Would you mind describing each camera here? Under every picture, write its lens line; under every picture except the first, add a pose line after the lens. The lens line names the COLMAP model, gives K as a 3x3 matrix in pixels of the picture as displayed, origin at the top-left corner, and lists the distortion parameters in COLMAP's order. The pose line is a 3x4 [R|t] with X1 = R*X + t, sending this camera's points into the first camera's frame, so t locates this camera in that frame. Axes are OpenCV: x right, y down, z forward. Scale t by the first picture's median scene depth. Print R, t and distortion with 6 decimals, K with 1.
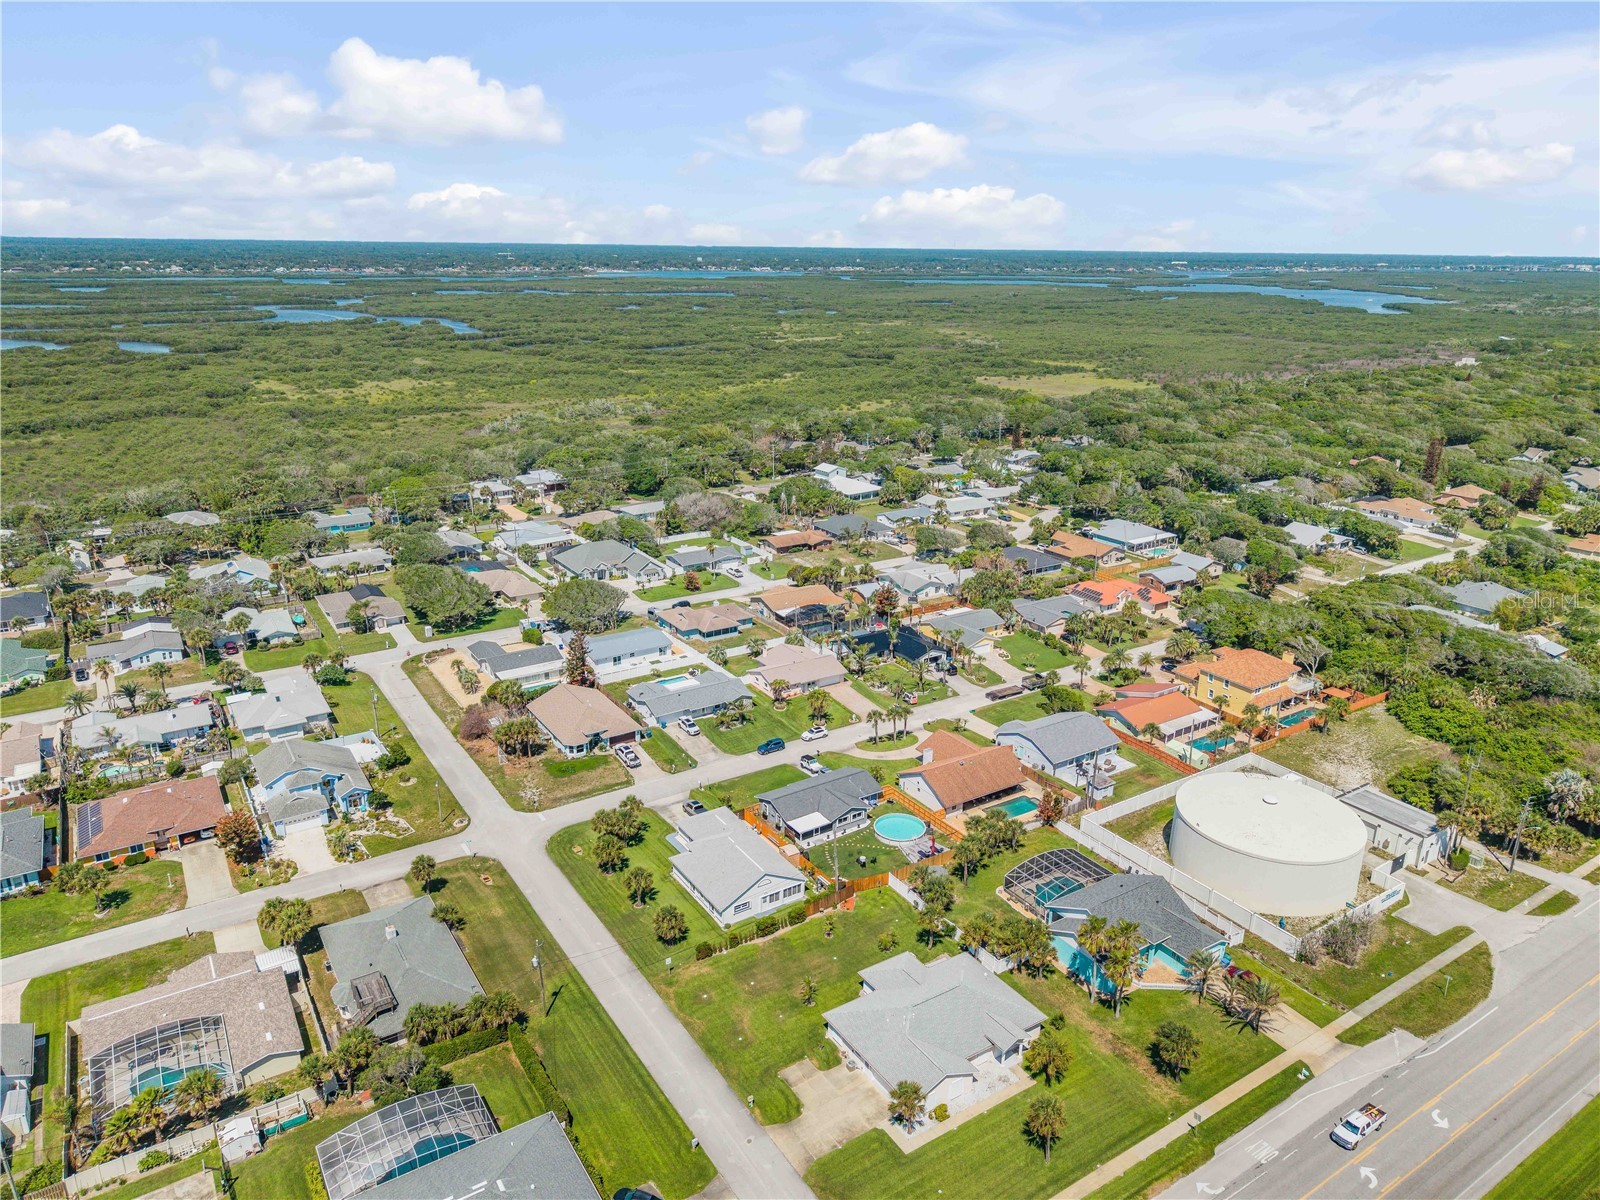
lens RADIAL K [[1068.5, 0, 800.0], [0, 1068.5, 600.0], [0, 0, 1]] dist [0.033415, -0.041841]
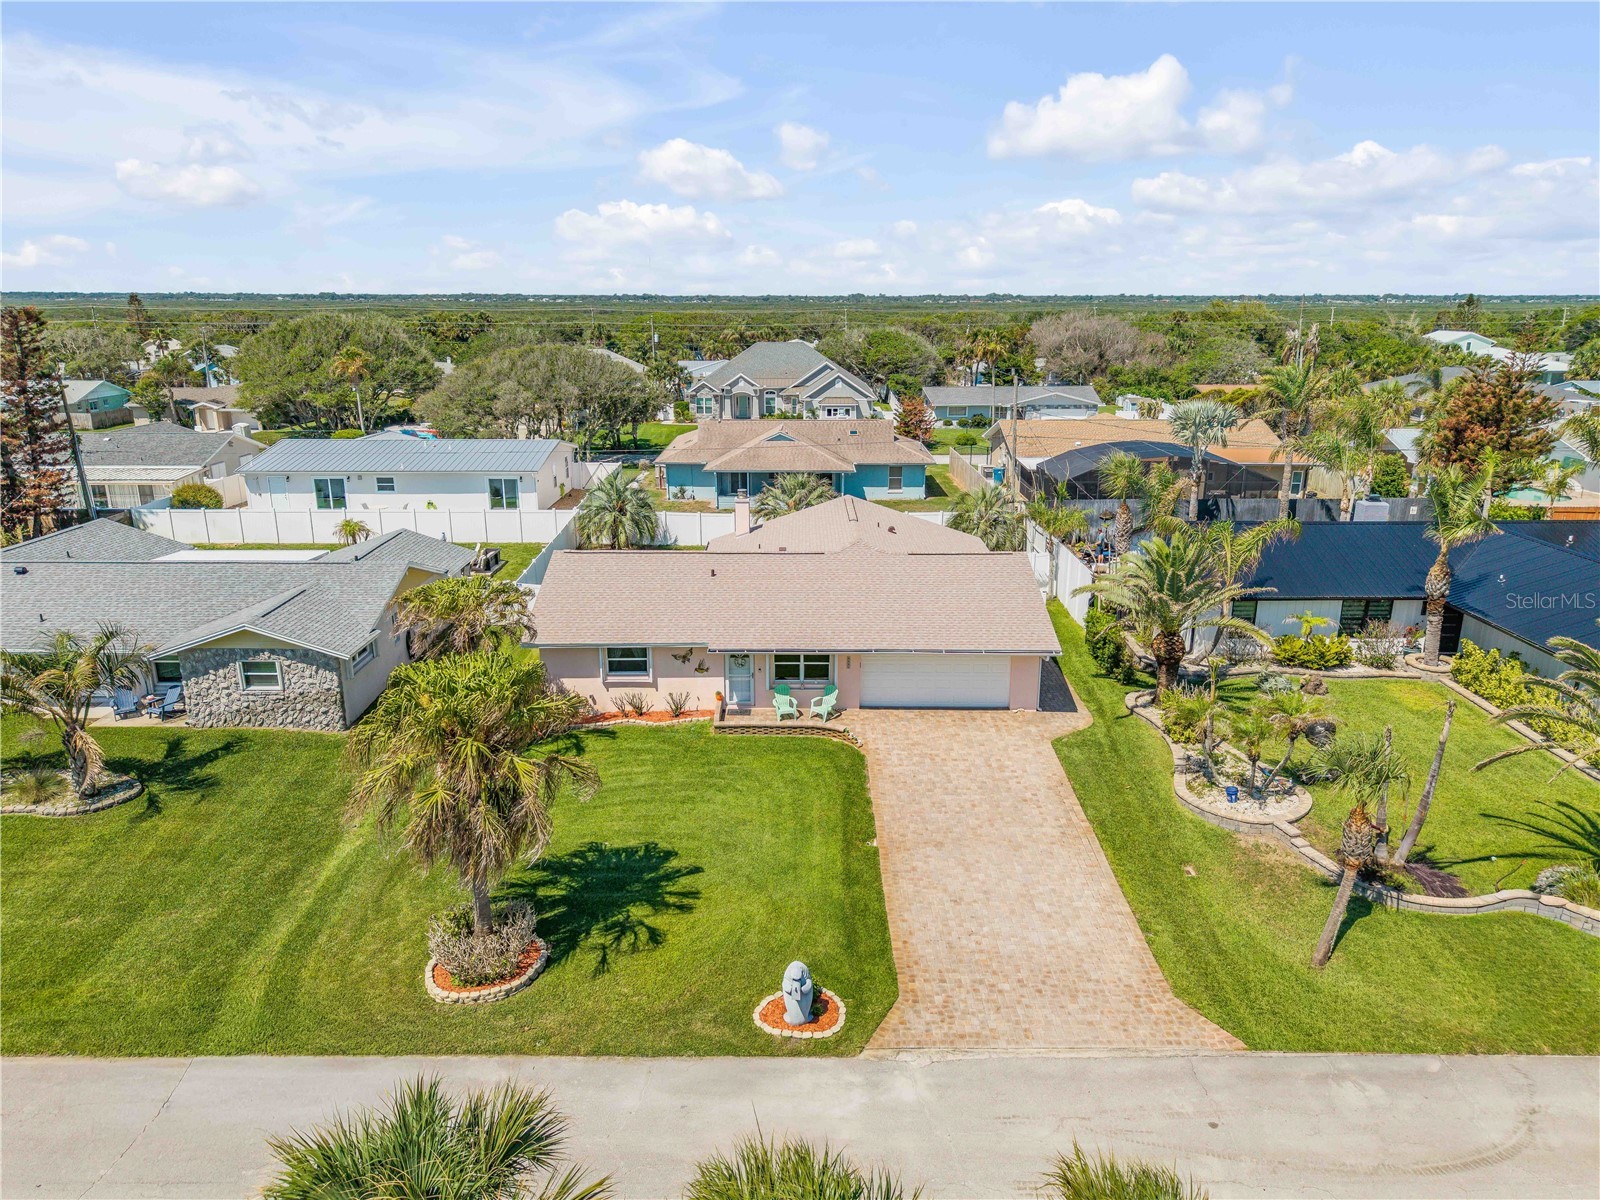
lens RADIAL K [[1071.4, 0, 800.0], [0, 1071.4, 600.0], [0, 0, 1]] dist [0.010742, -0.008706]
pose [[0.838993, 0.137340, -0.526525, 0.086868], [-0.162970, 0.986628, -0.002332, 0.060923], [0.519164, 0.087764, 0.850157, 0.771389]]
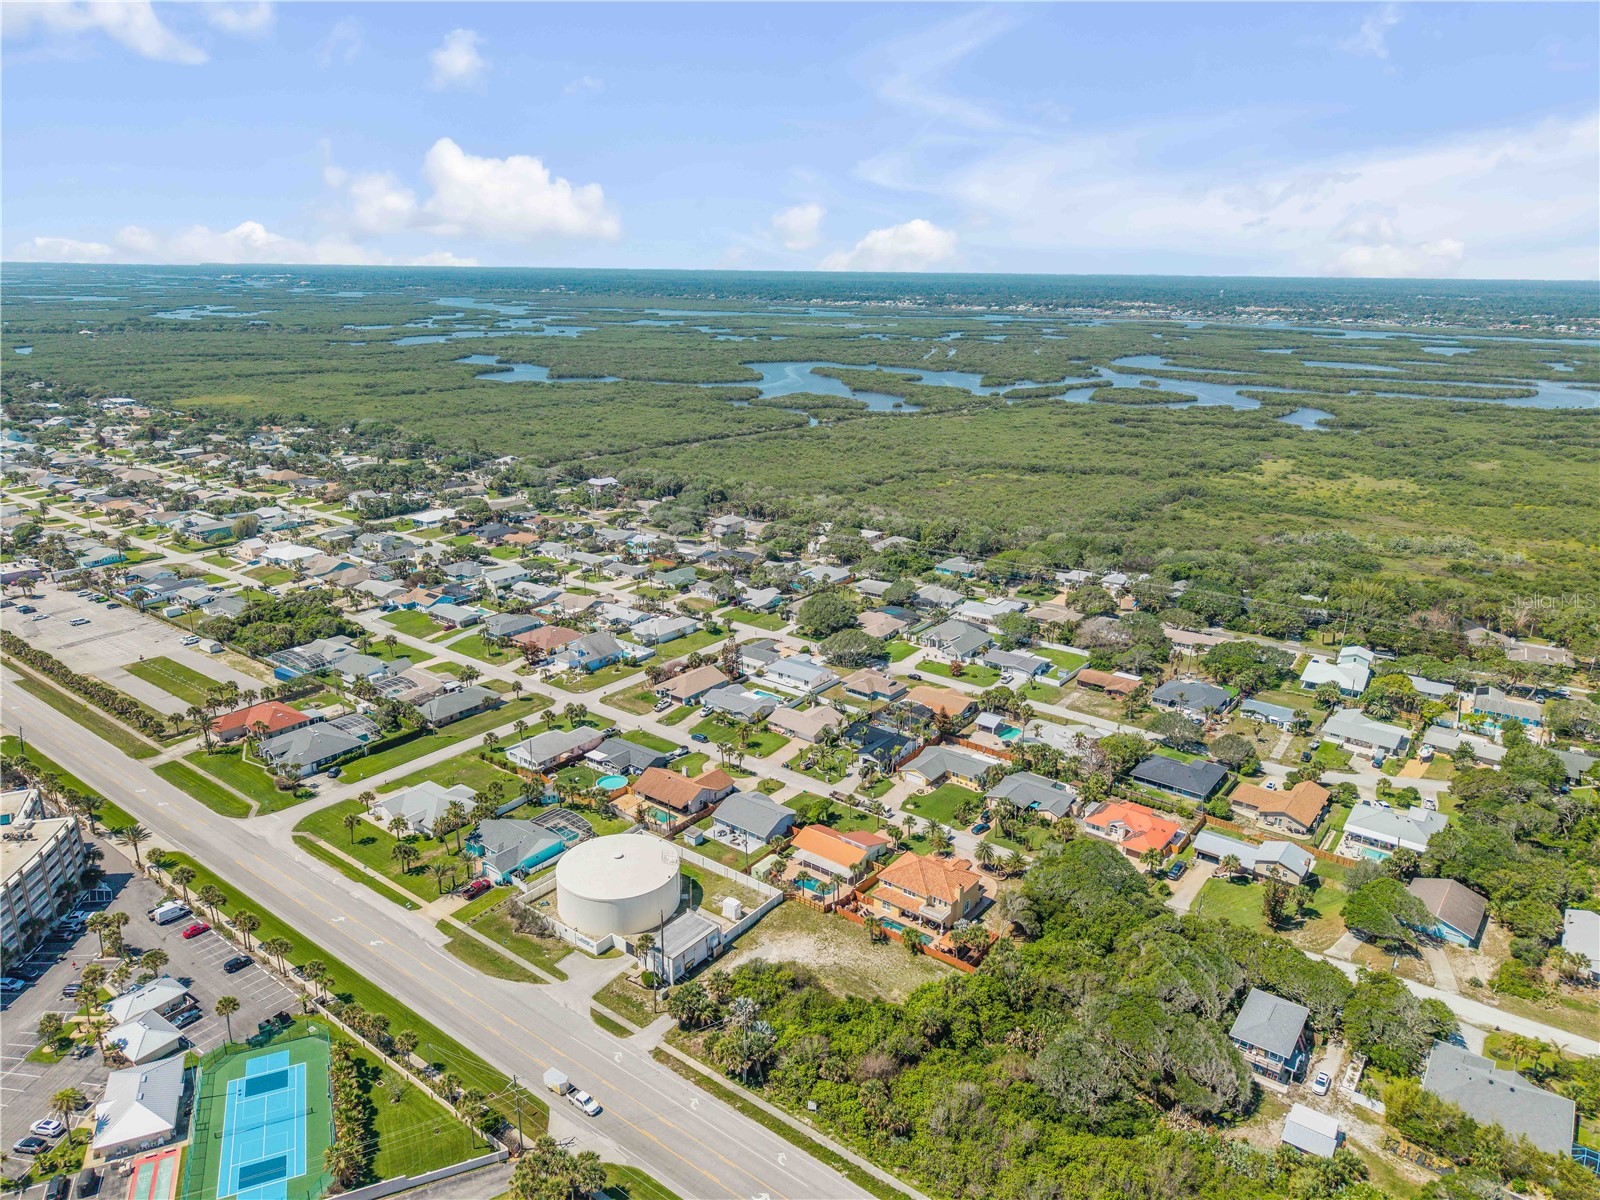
lens RADIAL K [[1070.3, 0, 802.8], [0, 1070.3, 575.5], [0, 0, 1]] dist [0.115119, -0.305766]
pose [[0.336887, 0.251111, -0.907442, 1.135844], [-0.302995, 0.941425, 0.148028, -0.299959], [0.891460, 0.225081, 0.393239, 0.362616]]
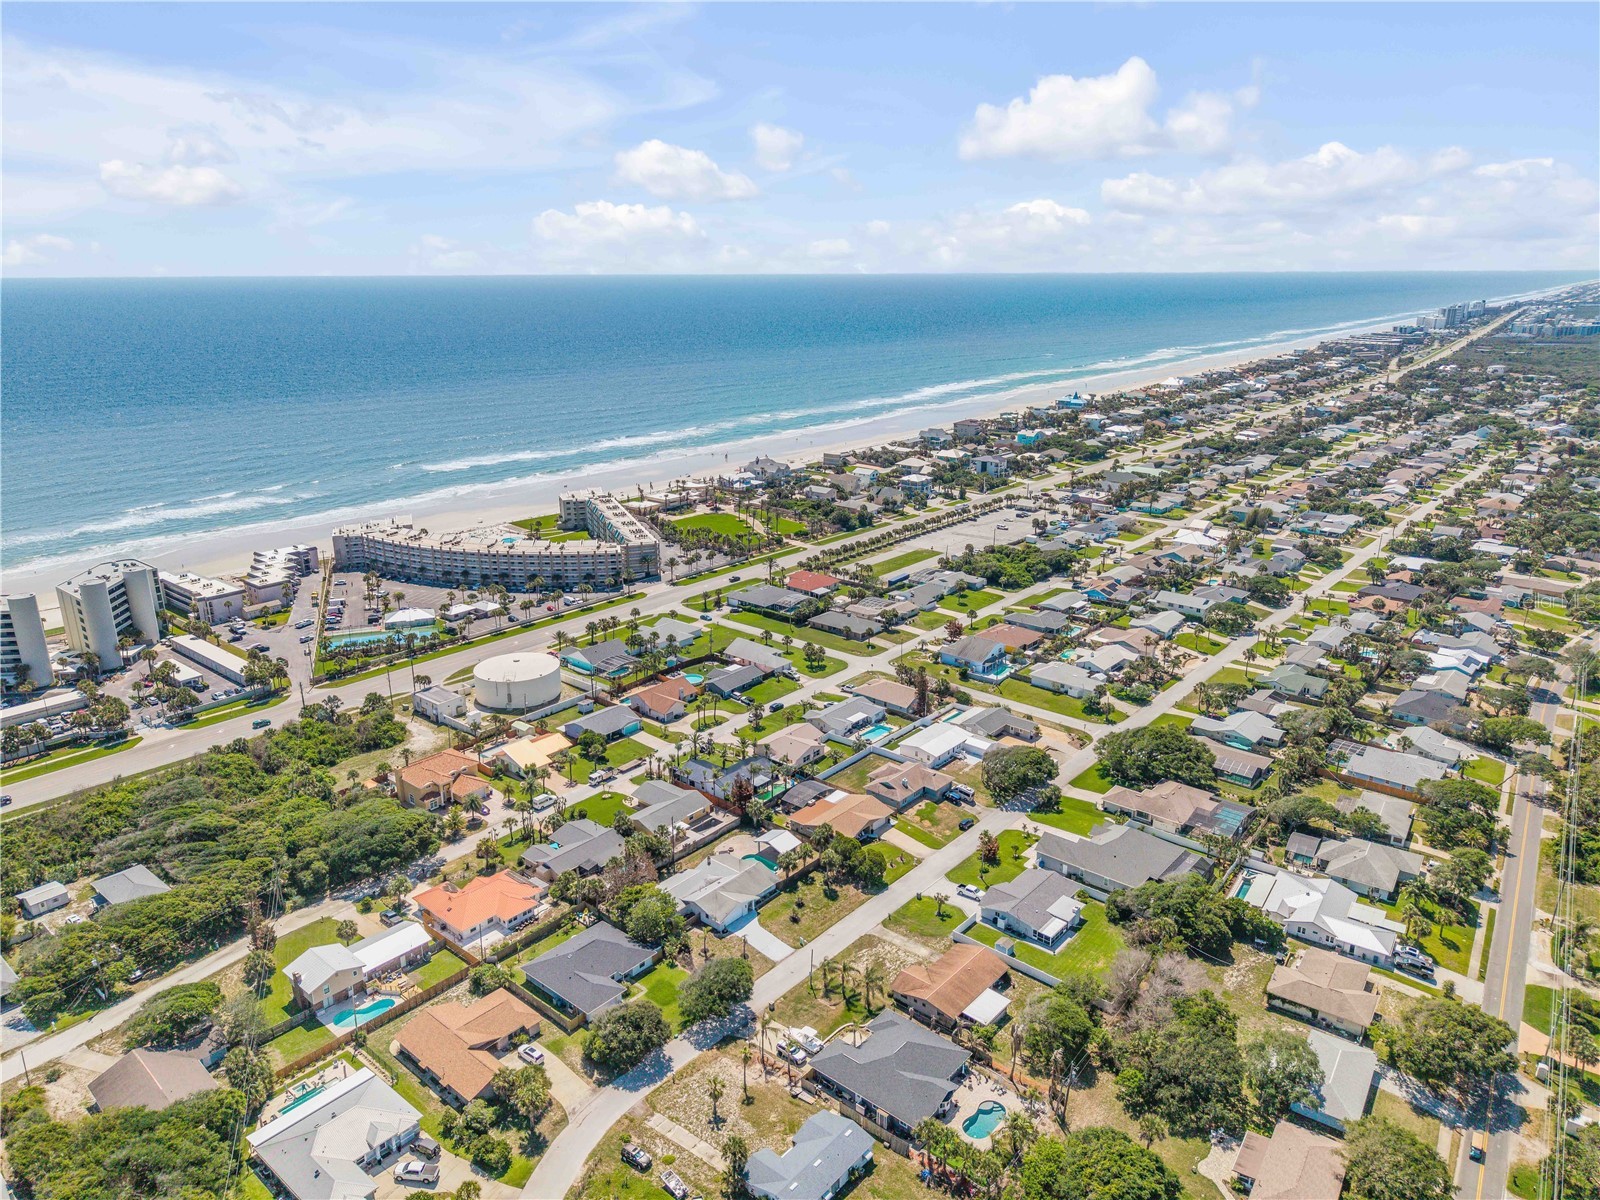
lens RADIAL K [[1071.4, 0, 800.0], [0, 1071.4, 600.0], [0, 0, 1]] dist [0.010742, -0.008706]
pose [[-0.957906, 0.073797, -0.277436, 0.310191], [-0.100668, 0.818688, 0.565346, -0.754562], [0.268854, 0.569477, -0.776797, 1.767576]]
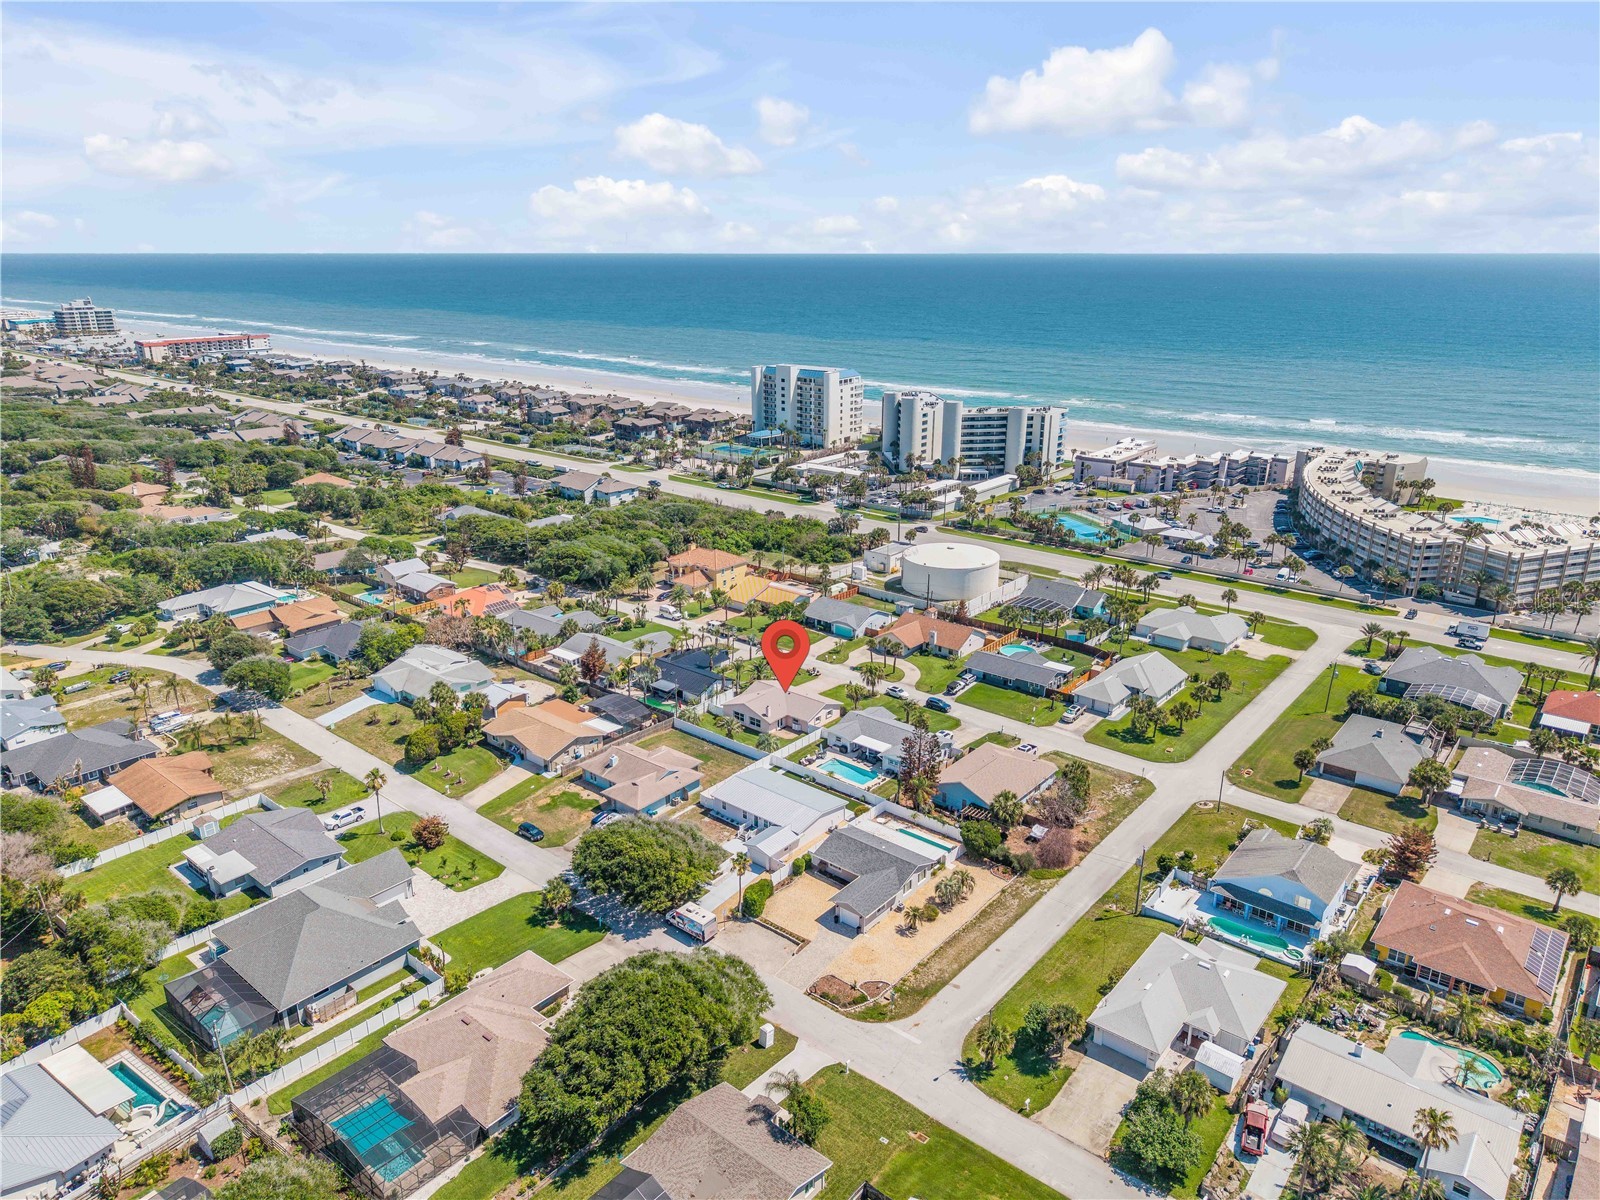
lens RADIAL K [[1078.4, 0, 800.0], [0, 1078.4, 600.0], [0, 0, 1]] dist [-0.012168, 0.017234]
pose [[-0.289385, -0.312445, 0.904784, -0.757995], [0.301376, 0.867416, 0.395932, -0.347776], [-0.908531, 0.387257, -0.156854, 1.008732]]
